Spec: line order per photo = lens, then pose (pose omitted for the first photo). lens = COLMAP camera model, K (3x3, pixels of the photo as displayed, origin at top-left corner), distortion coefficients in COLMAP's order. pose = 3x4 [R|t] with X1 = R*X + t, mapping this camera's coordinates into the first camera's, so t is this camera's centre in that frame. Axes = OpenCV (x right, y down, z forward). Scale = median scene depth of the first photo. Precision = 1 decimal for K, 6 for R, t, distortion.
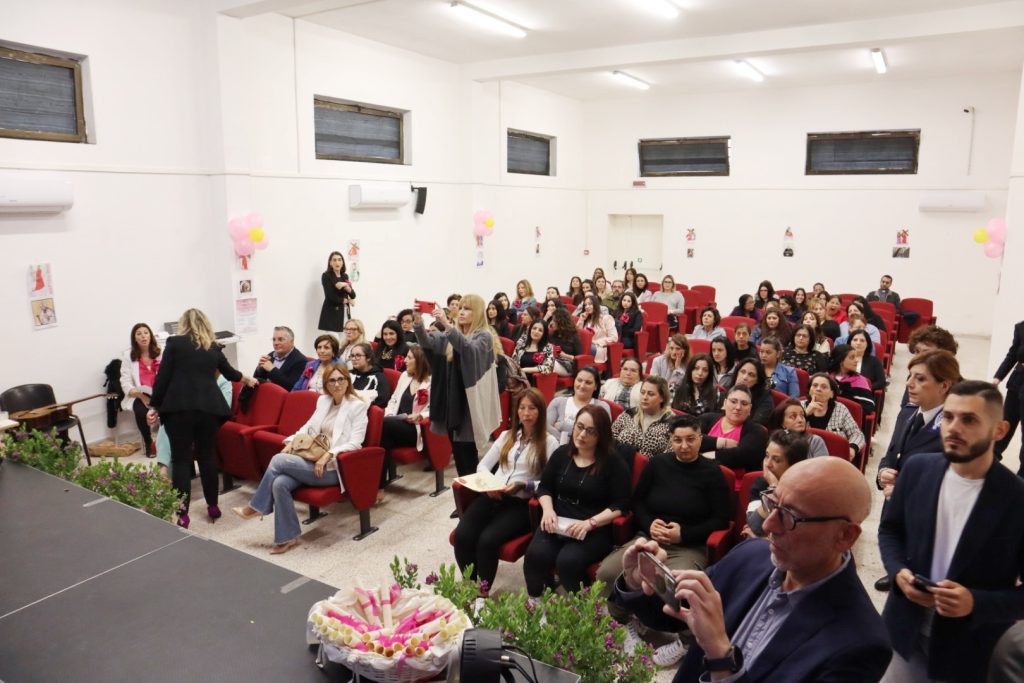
lens RADIAL K [[710.3, 0, 514.6], [0, 710.3, 345.1], [0, 0, 1]] dist [-0.129664, 0.083449]
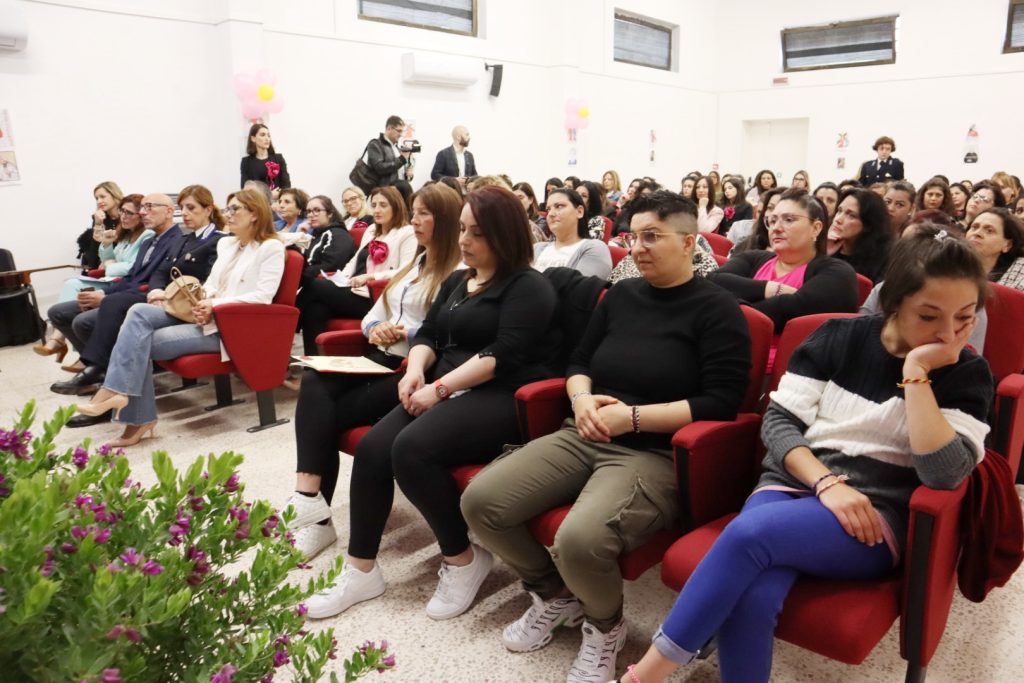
lens RADIAL K [[710.3, 0, 514.6], [0, 710.3, 345.1], [0, 0, 1]] dist [-0.129664, 0.083449]
pose [[0.974653, 0.044436, -0.219265, 0.087793], [-0.032127, 0.997718, 0.059389, 0.062918], [0.221404, -0.050839, 0.973856, 0.166302]]
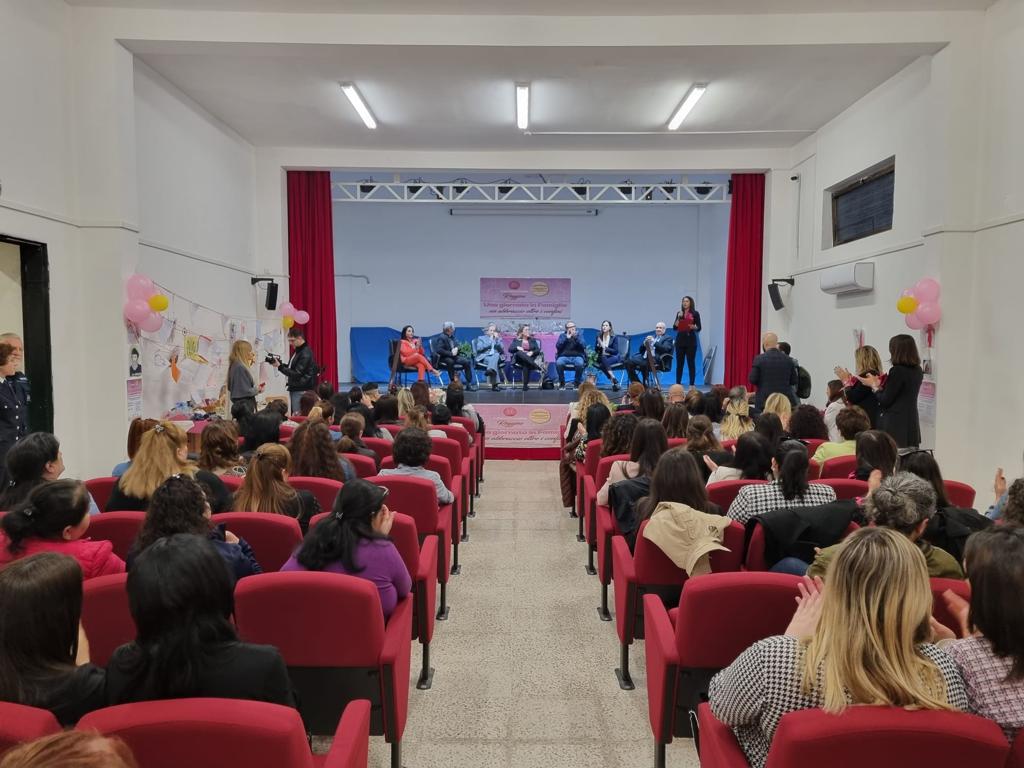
lens RADIAL K [[768.5, 0, 516.9], [0, 768.5, 391.1], [0, 0, 1]] dist [0.058592, -0.006032]
pose [[-0.860636, 0.034475, -0.508053, 0.379855], [-0.095371, 0.969139, 0.227320, -0.162975], [0.500211, 0.244093, -0.830787, 1.126028]]
